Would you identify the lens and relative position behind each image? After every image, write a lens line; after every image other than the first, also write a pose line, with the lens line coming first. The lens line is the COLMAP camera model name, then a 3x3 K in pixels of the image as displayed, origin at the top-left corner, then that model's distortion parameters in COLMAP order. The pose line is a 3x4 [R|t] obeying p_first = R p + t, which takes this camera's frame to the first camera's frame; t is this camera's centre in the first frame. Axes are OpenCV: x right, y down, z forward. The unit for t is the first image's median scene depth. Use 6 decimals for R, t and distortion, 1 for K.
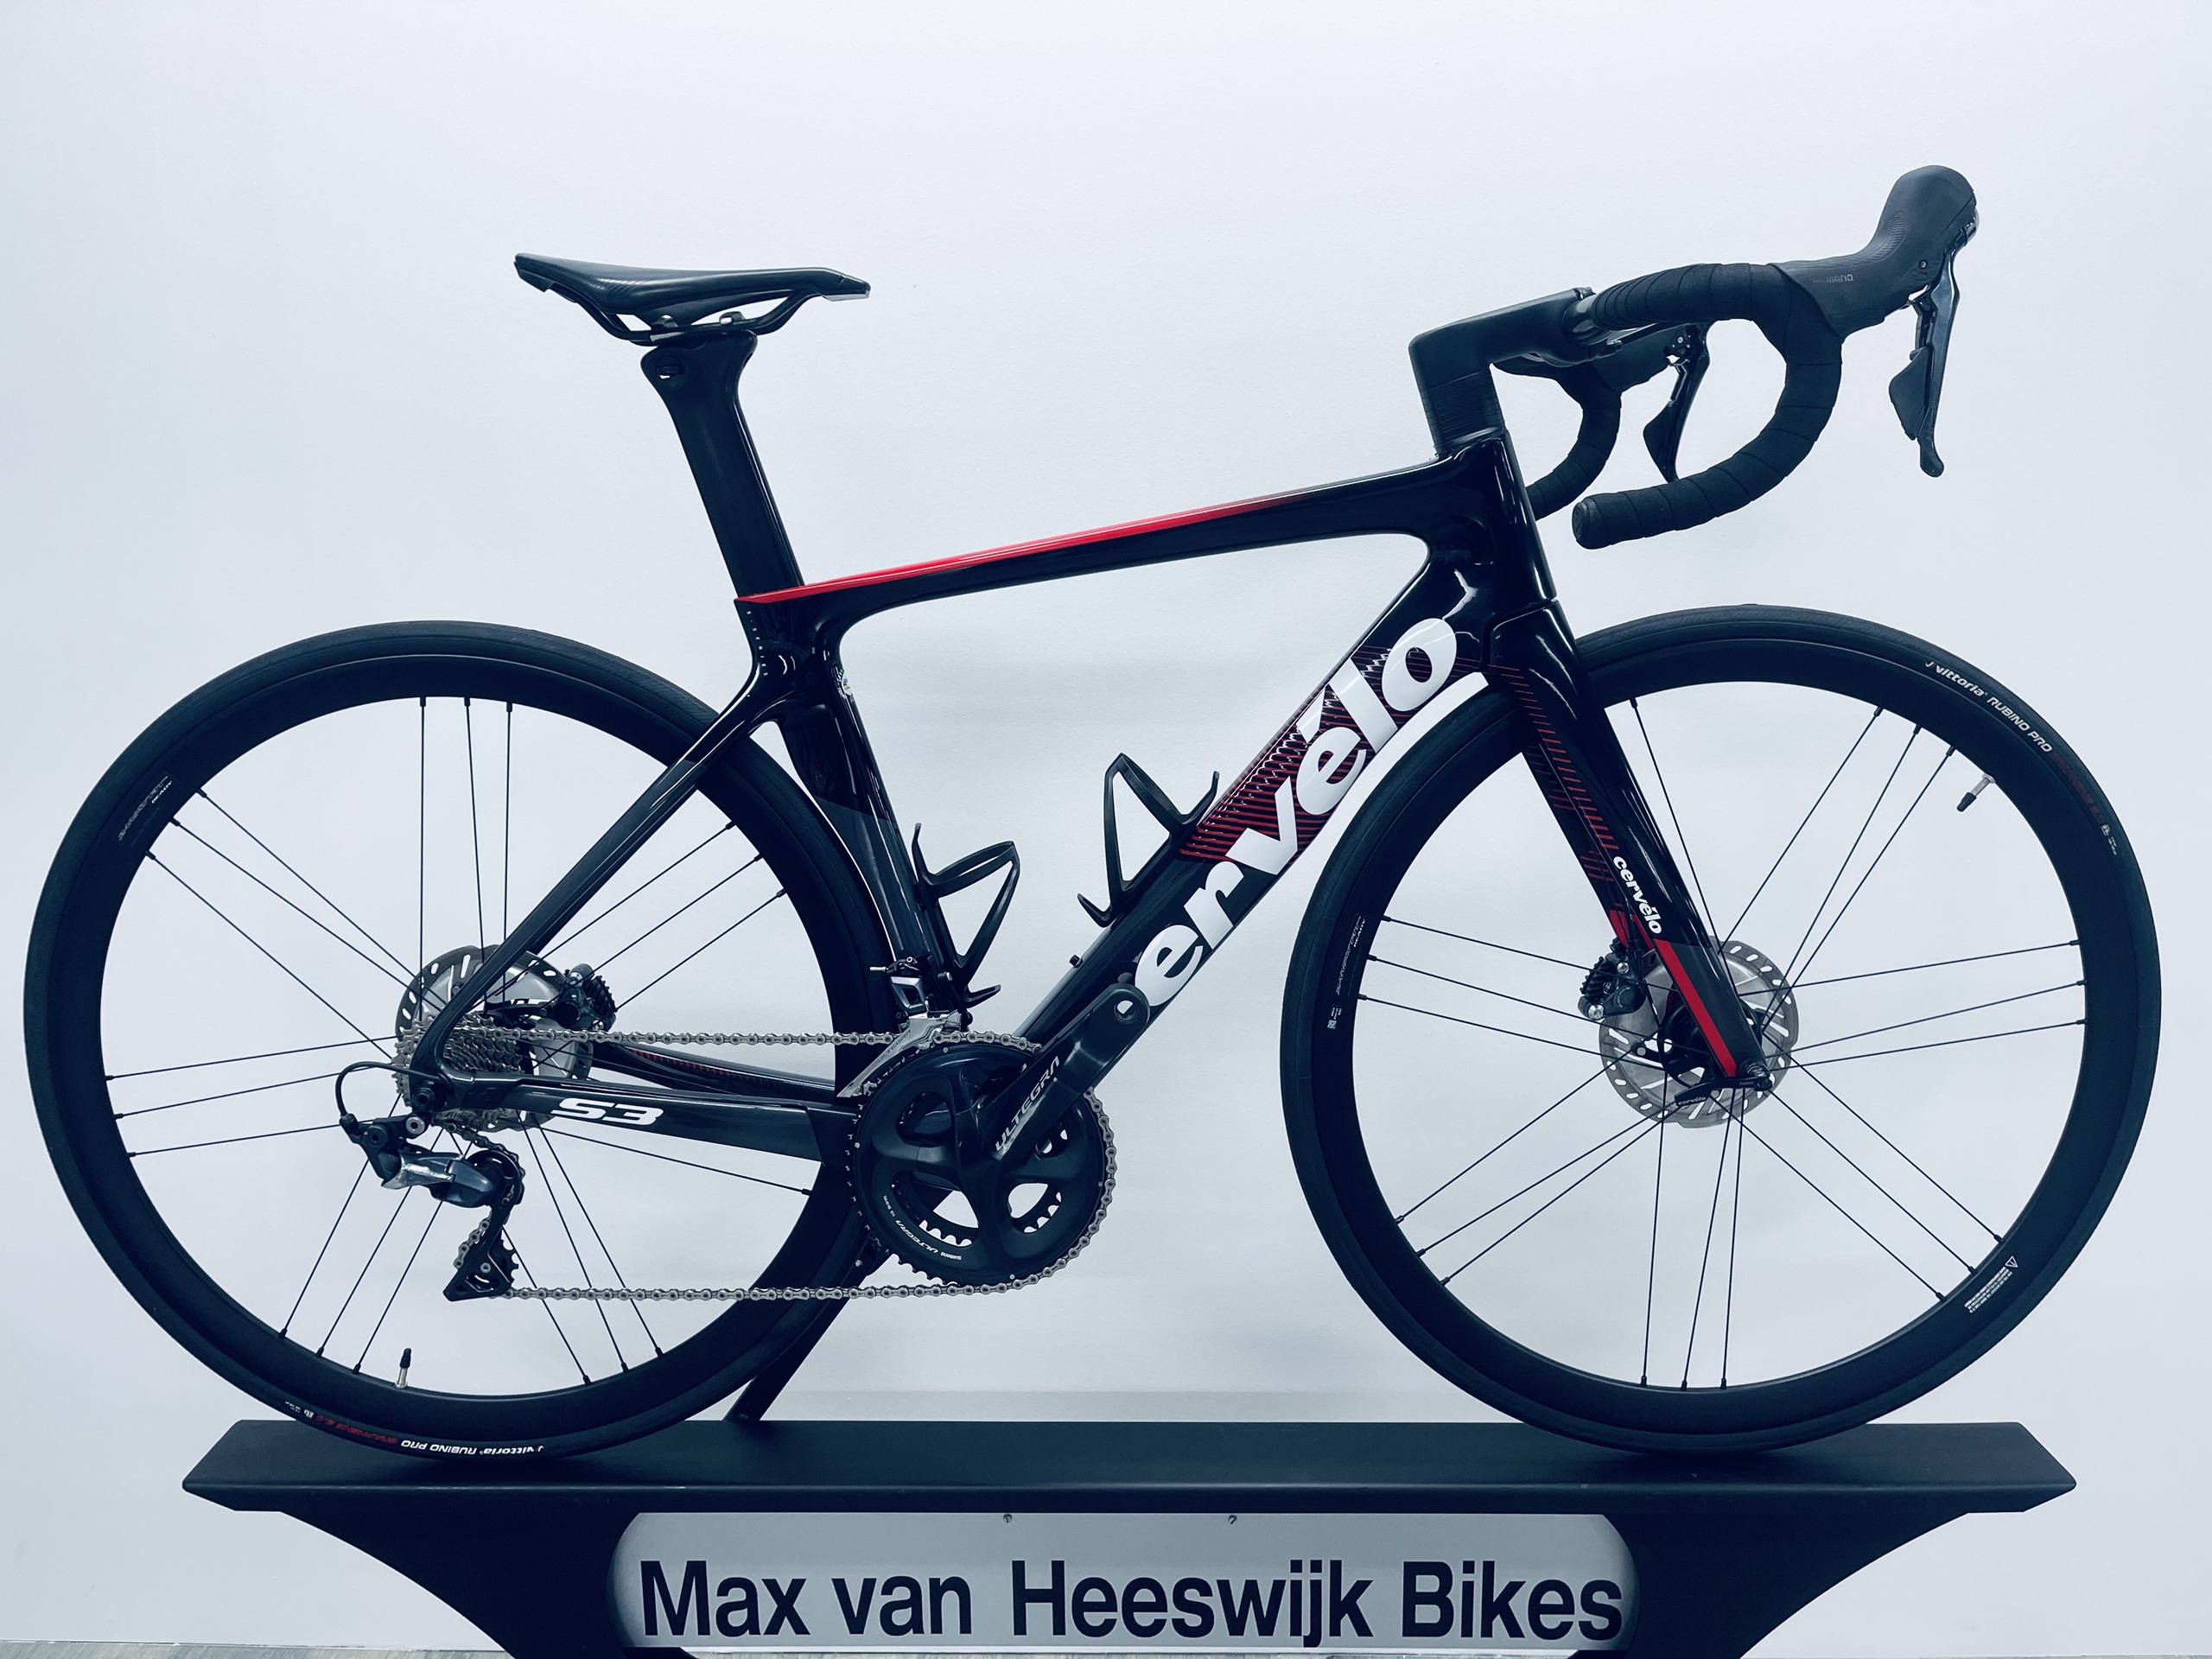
lens RADIAL K [[1652.0, 0, 1092.9], [0, 1652.0, 828.9], [0, 0, 1]] dist [0.067245, -0.087043]
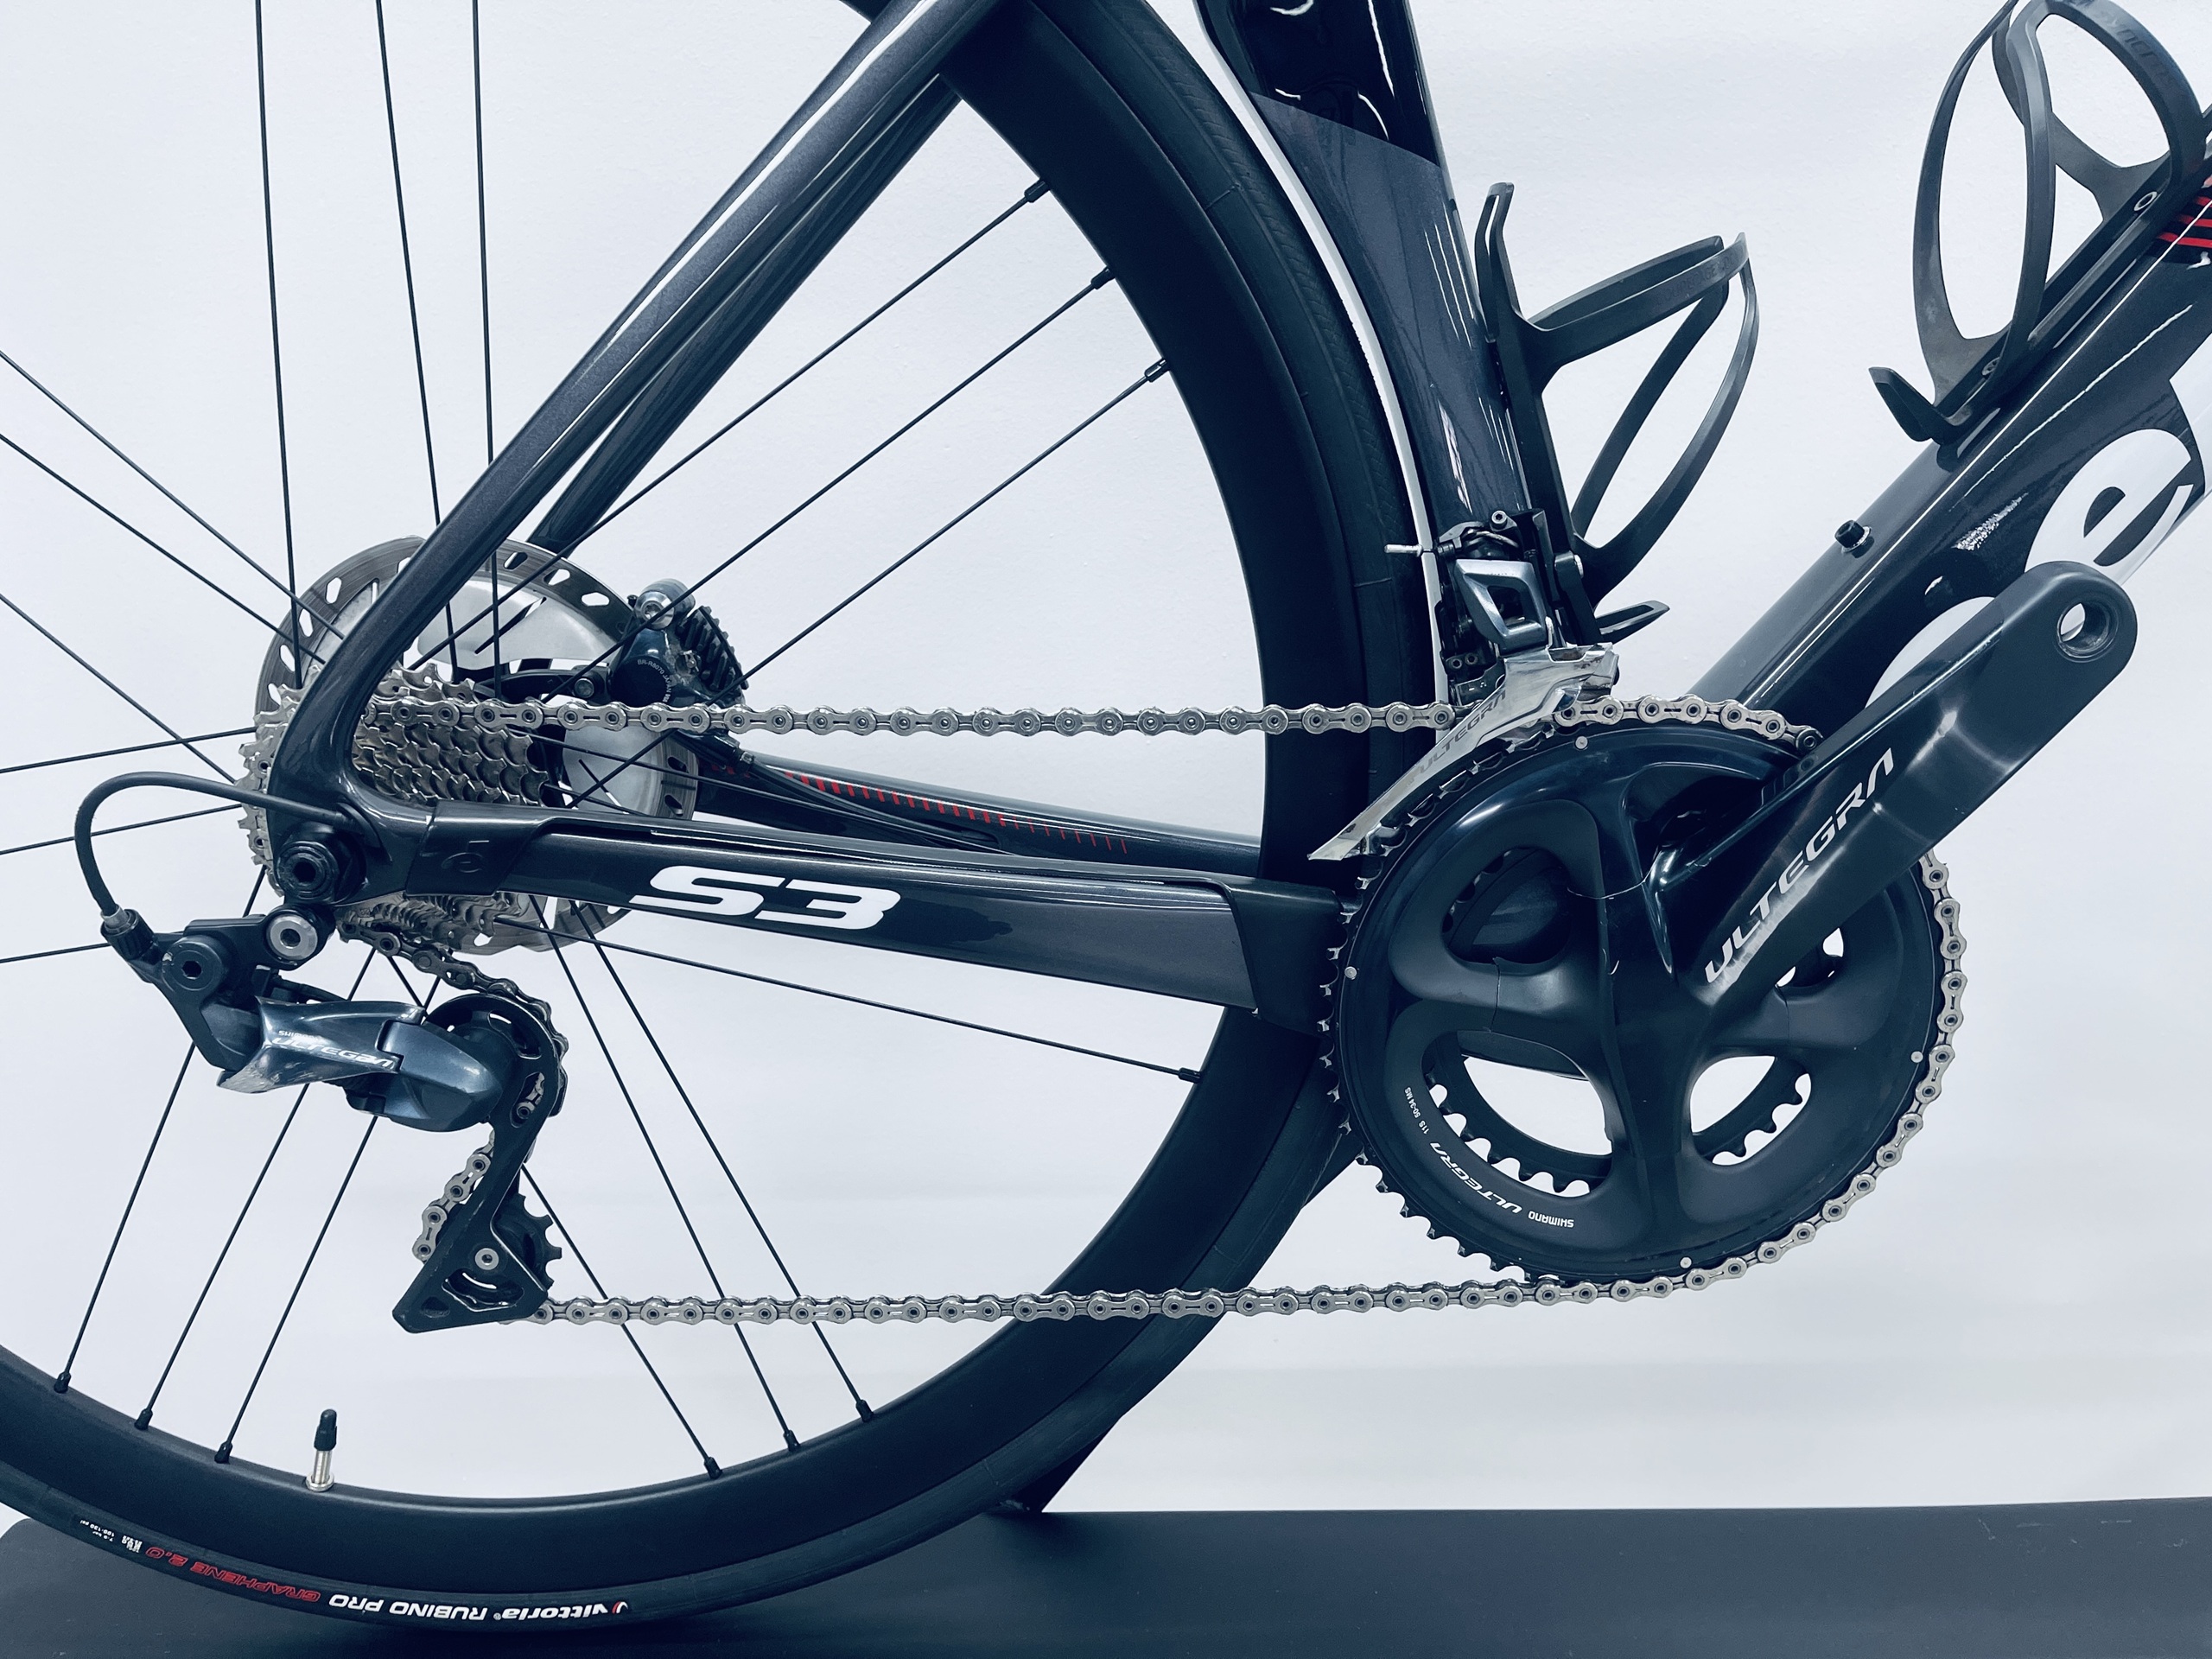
lens RADIAL K [[1675.2, 0, 1099.7], [0, 1675.2, 840.5], [0, 0, 1]] dist [0.063933, -0.093440]
pose [[0.999792, -0.013673, 0.015113, -0.210882], [0.011948, 0.993984, 0.108875, 0.109043], [-0.016511, -0.108672, 0.993940, 0.575203]]
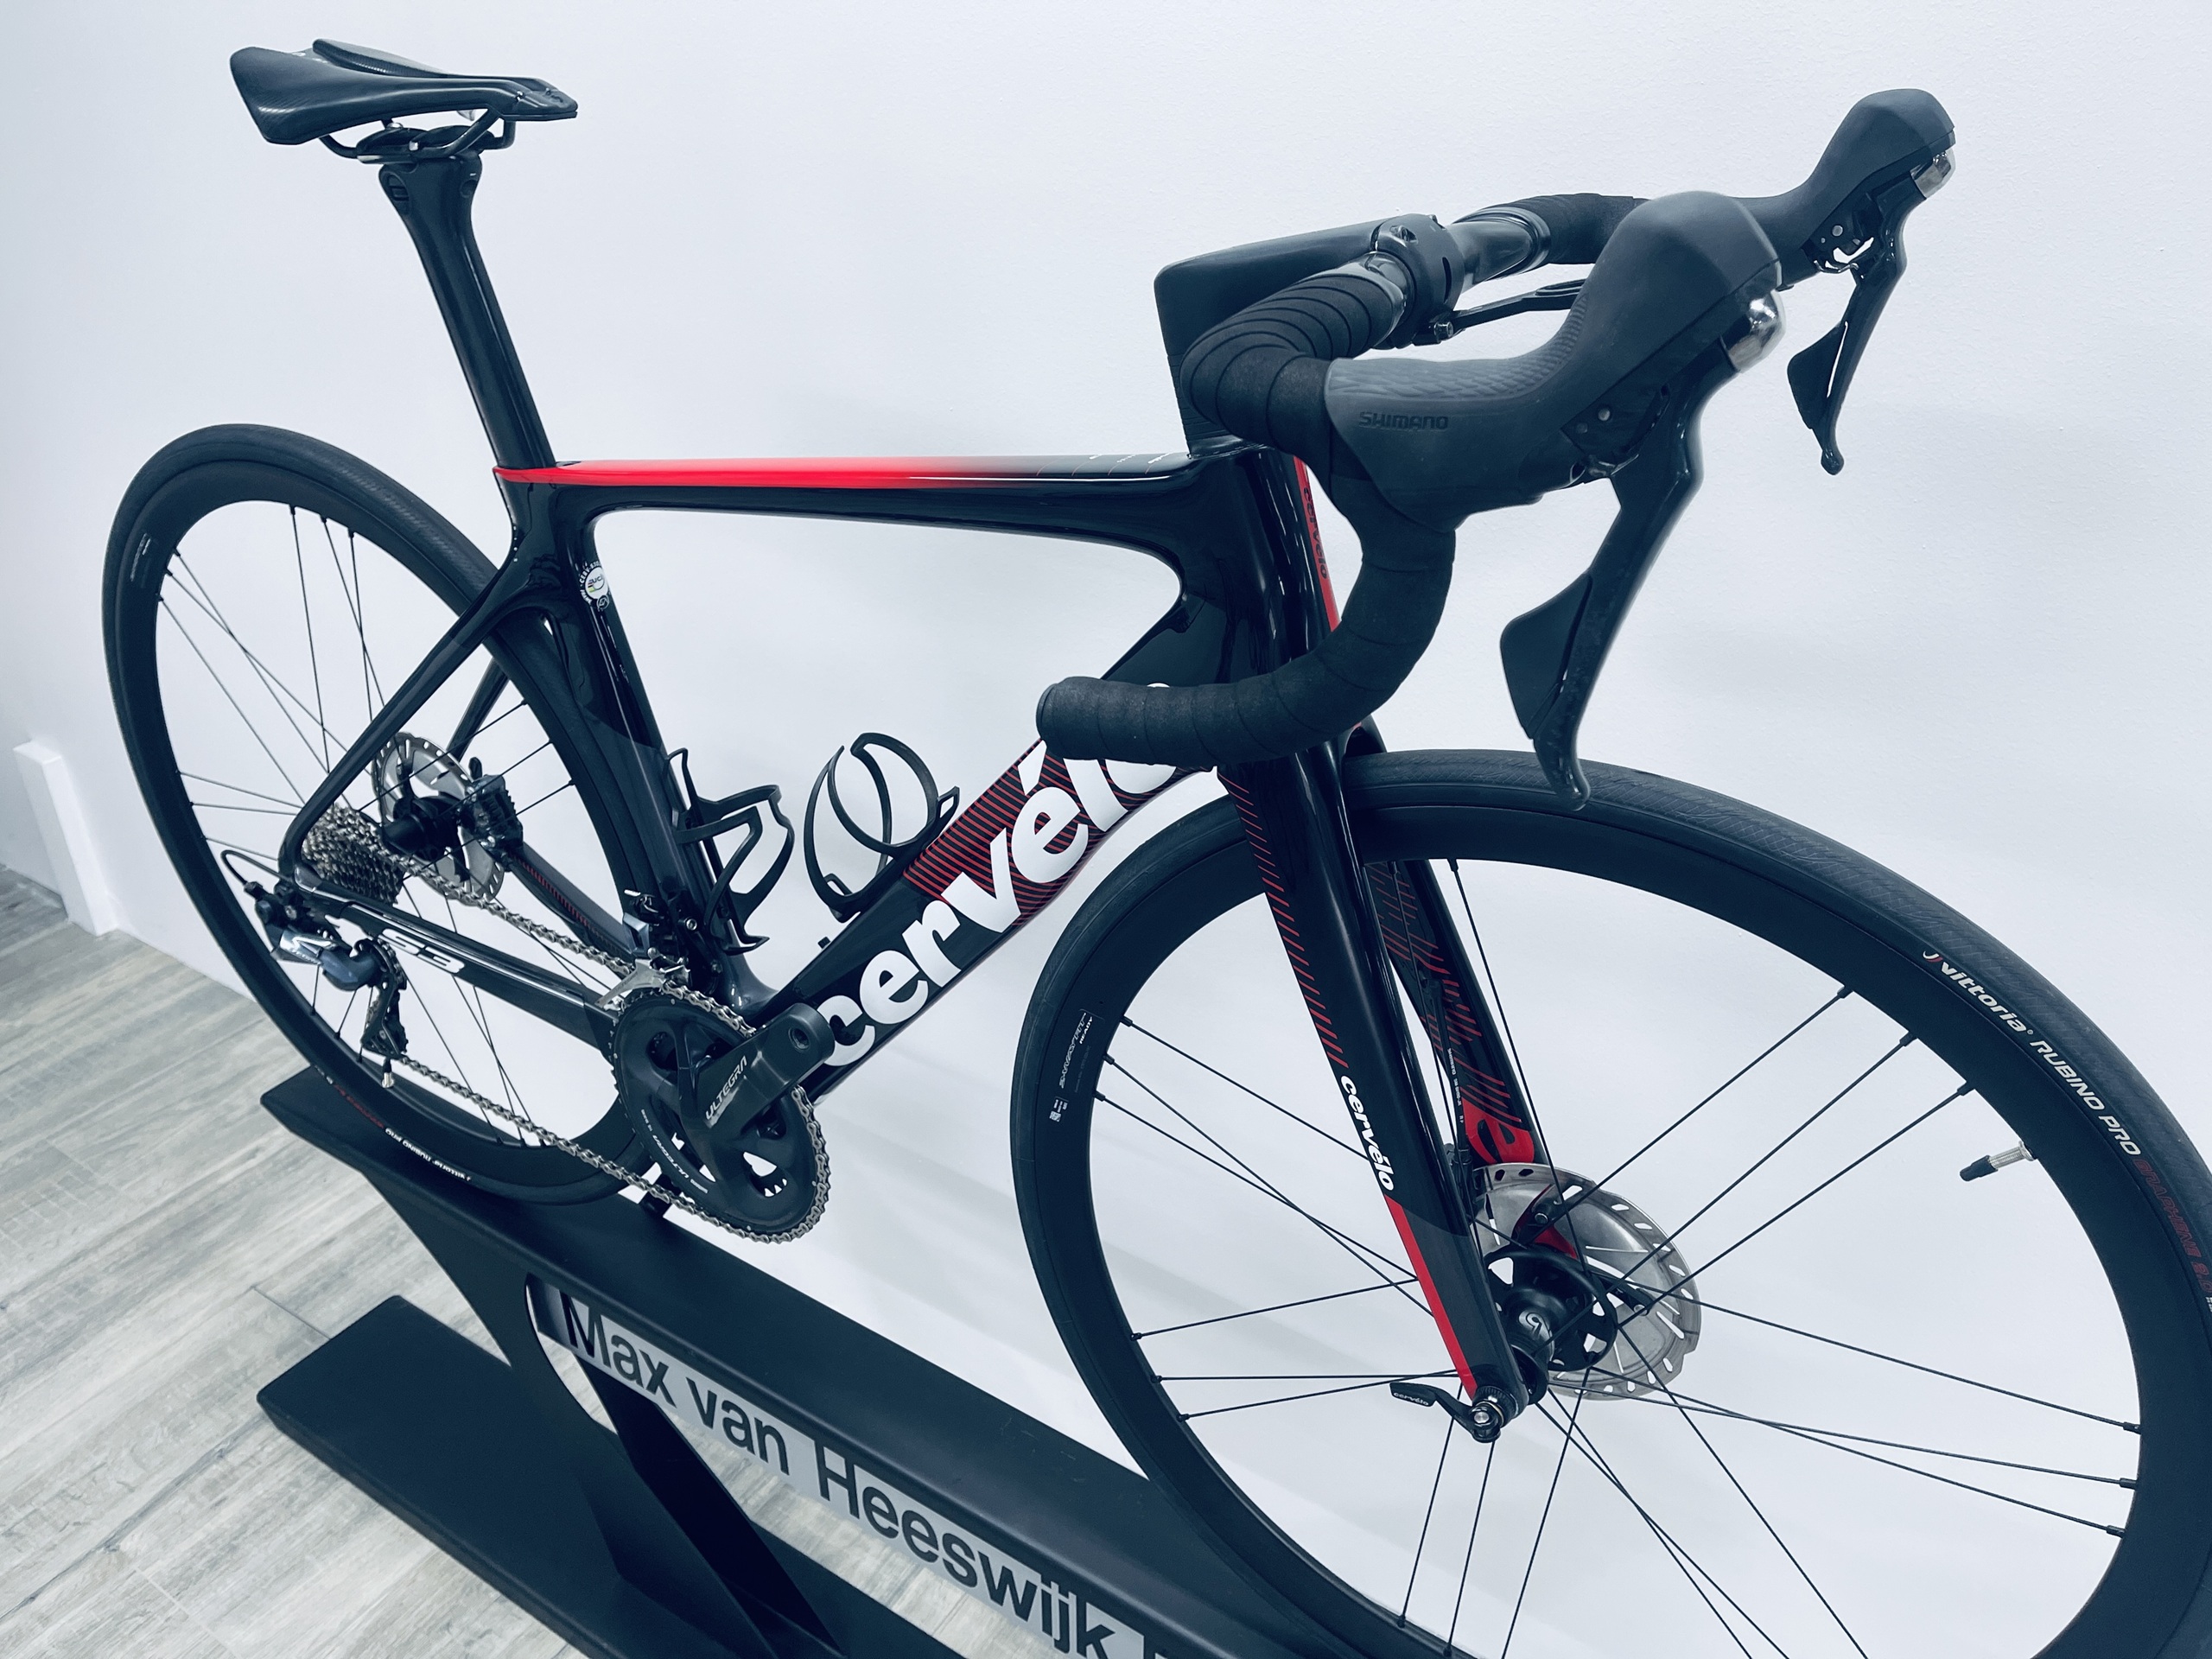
lens RADIAL K [[1675.2, 0, 1099.7], [0, 1675.2, 840.5], [0, 0, 1]] dist [0.063933, -0.093440]
pose [[0.848461, 0.278036, -0.450344, 0.493927], [-0.117287, 0.928517, 0.352279, -0.297177], [0.516098, -0.246076, 0.820420, 0.375436]]
